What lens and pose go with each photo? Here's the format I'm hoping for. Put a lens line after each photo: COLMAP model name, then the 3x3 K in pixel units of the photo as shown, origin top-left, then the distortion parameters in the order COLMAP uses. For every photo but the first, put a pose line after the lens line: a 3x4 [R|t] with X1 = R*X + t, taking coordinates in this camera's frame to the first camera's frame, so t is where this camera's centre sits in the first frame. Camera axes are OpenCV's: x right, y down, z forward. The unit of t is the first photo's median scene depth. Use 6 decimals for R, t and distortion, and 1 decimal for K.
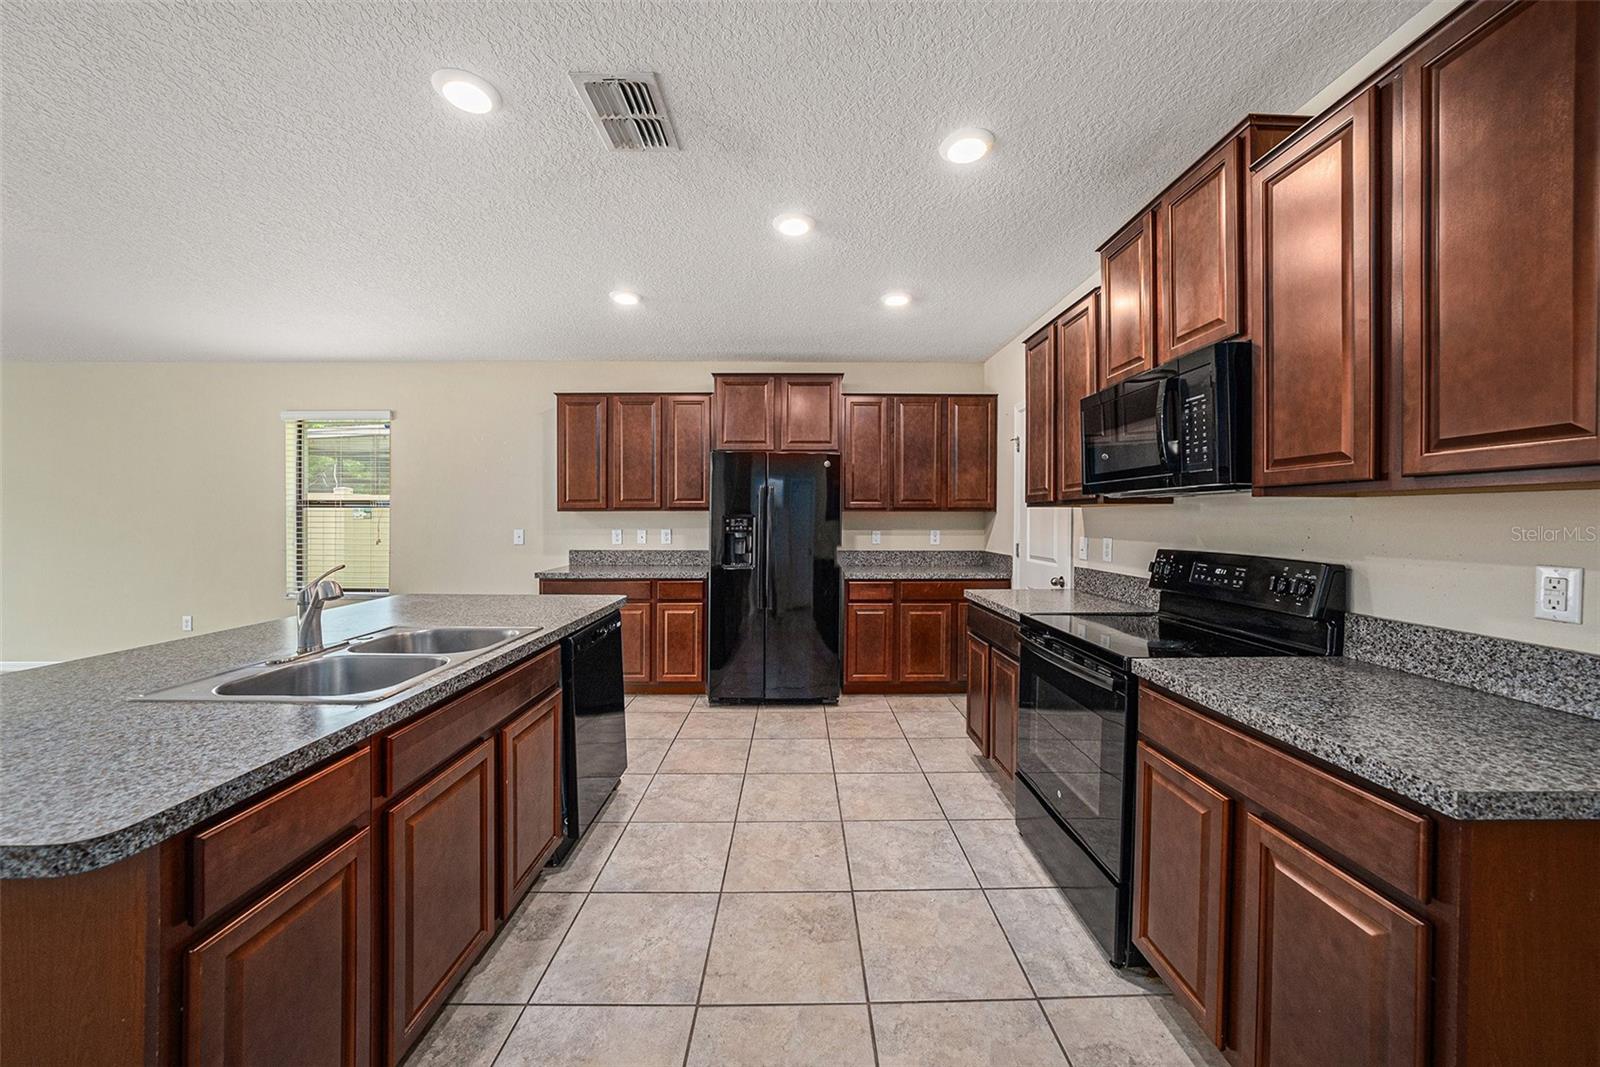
lens RADIAL K [[557.3, 0, 804.6], [0, 557.3, 522.2], [0, 0, 1]] dist [-0.018551, 0.001489]
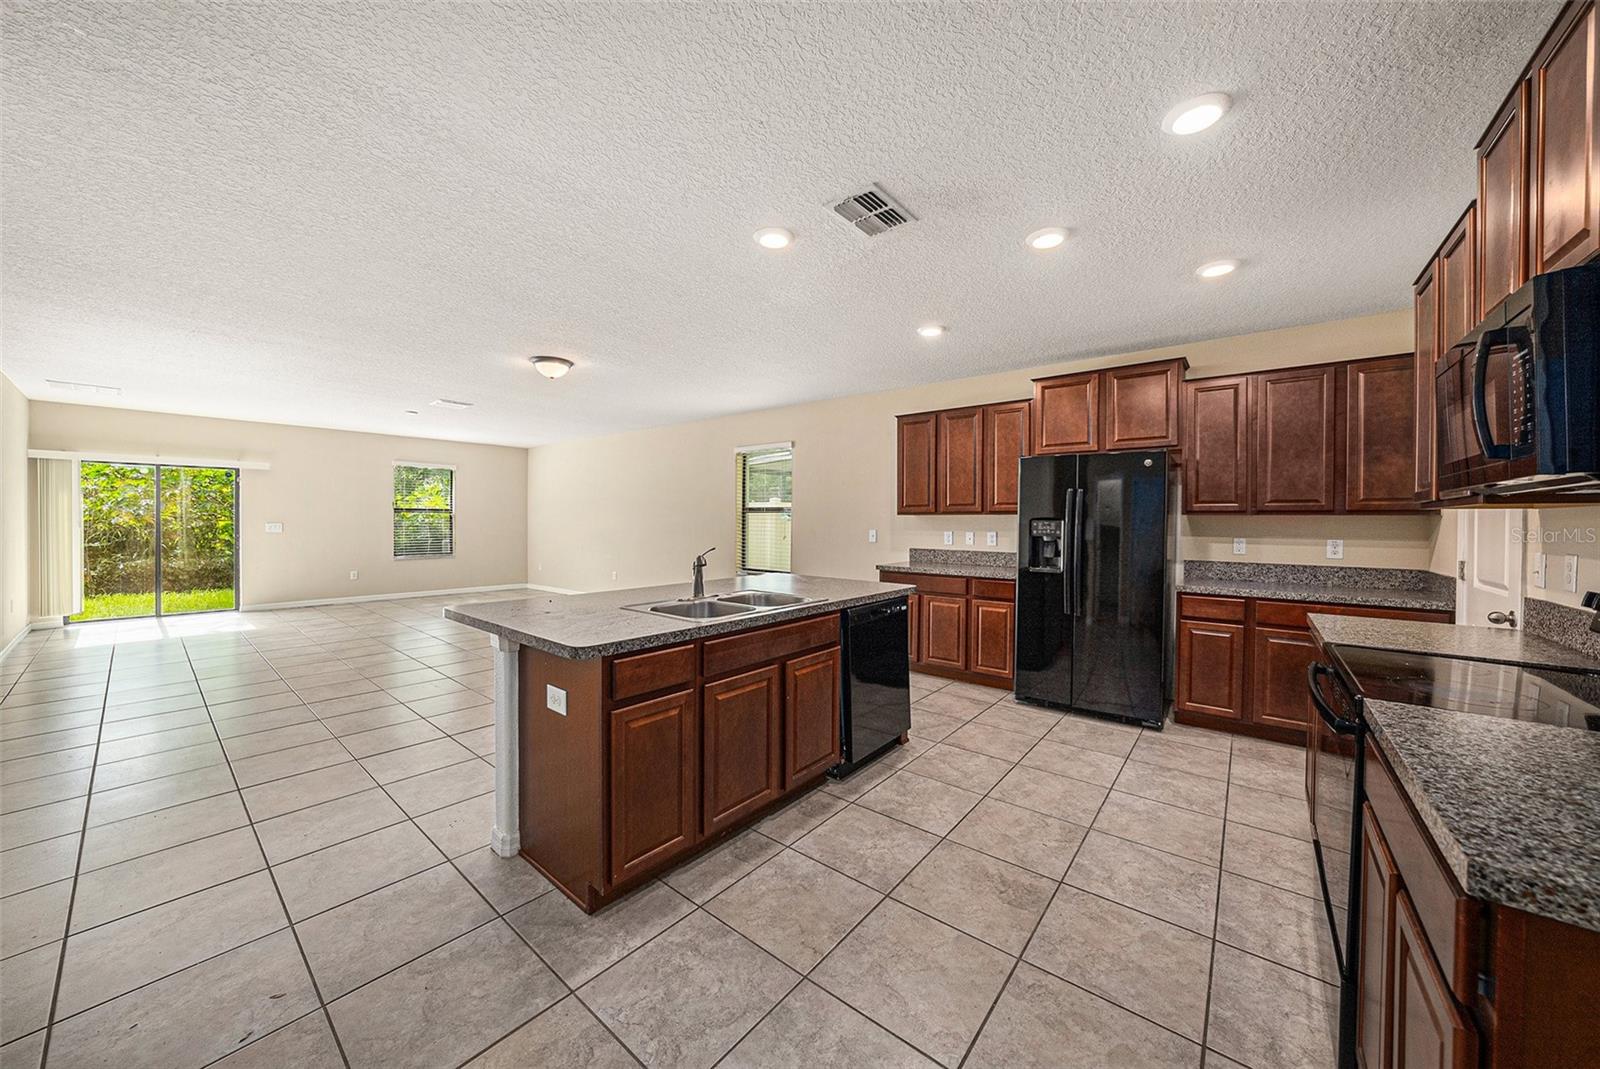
lens RADIAL K [[557.3, 0, 806.5], [0, 557.3, 526.8], [0, 0, 1]] dist [-0.018551, 0.001489]
pose [[0.770298, 0.012584, -0.637560, 0.207346], [-0.011418, 0.999917, 0.005940, 0.001038], [0.637582, 0.002704, 0.770378, -0.056069]]
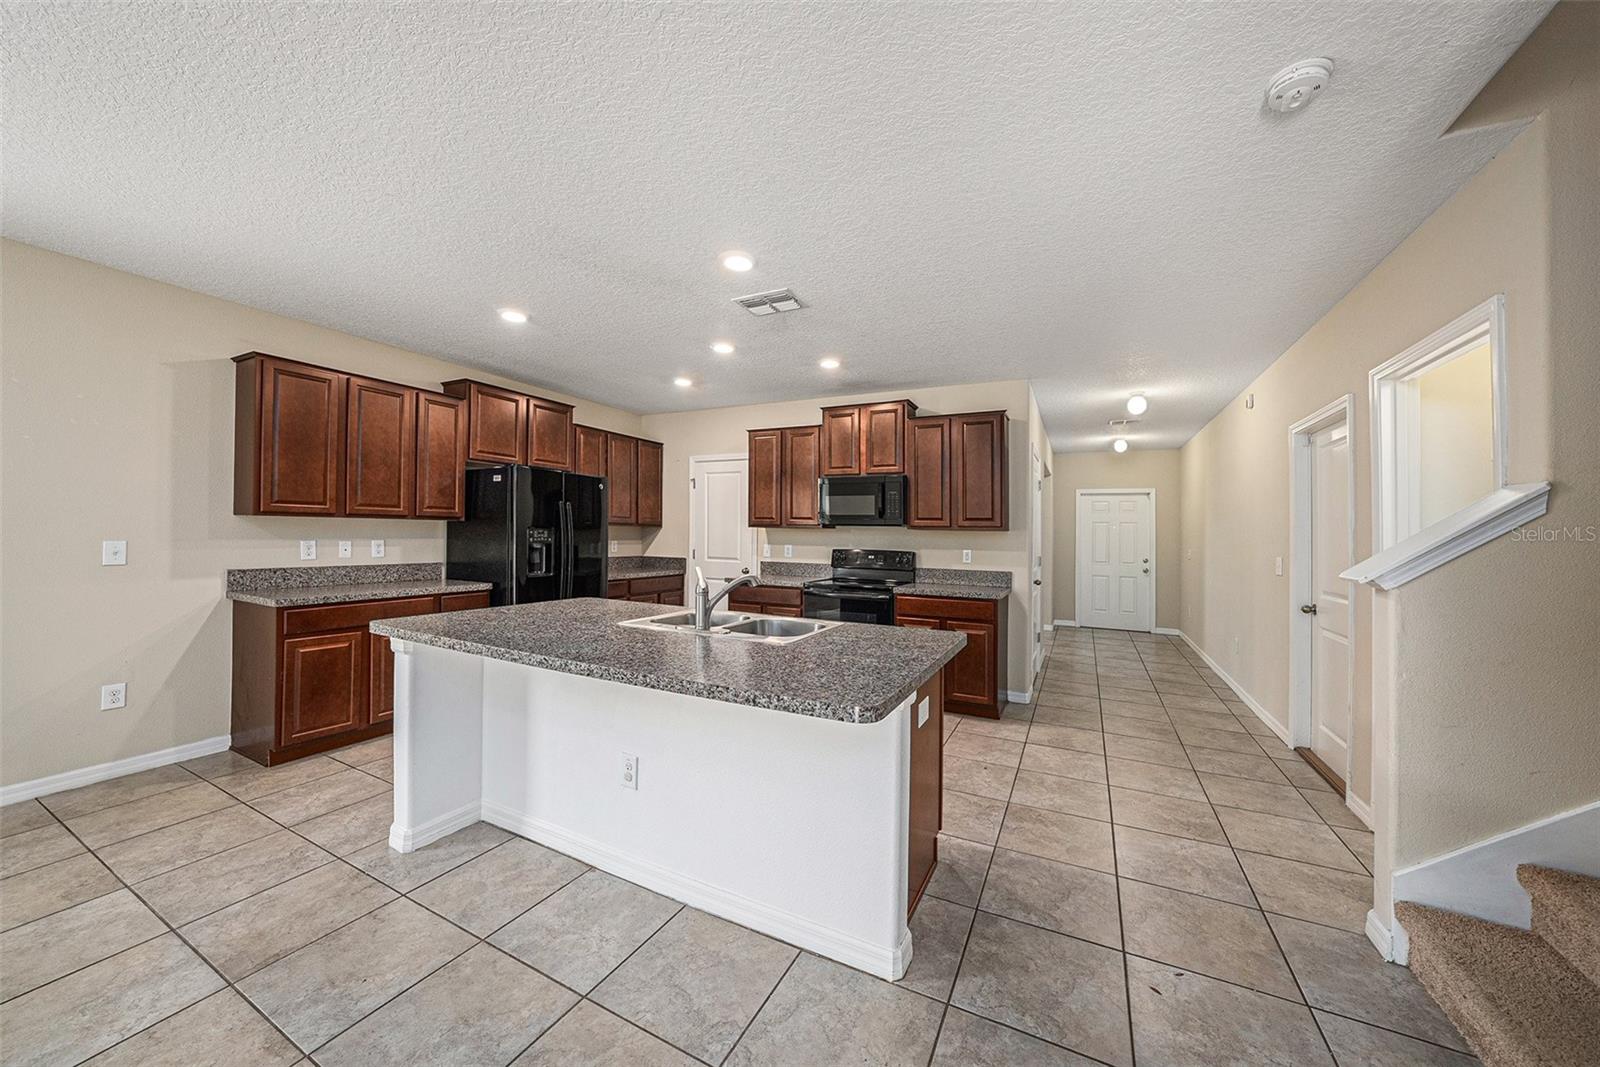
lens RADIAL K [[557.3, 0, 792.0], [0, 557.3, 524.2], [0, 0, 1]] dist [-0.018551, 0.001489]
pose [[0.478970, 0.024706, 0.877484, -0.916034], [-0.011171, 0.999694, -0.022049, -0.000068], [-0.877760, 0.000758, 0.479100, 0.055562]]
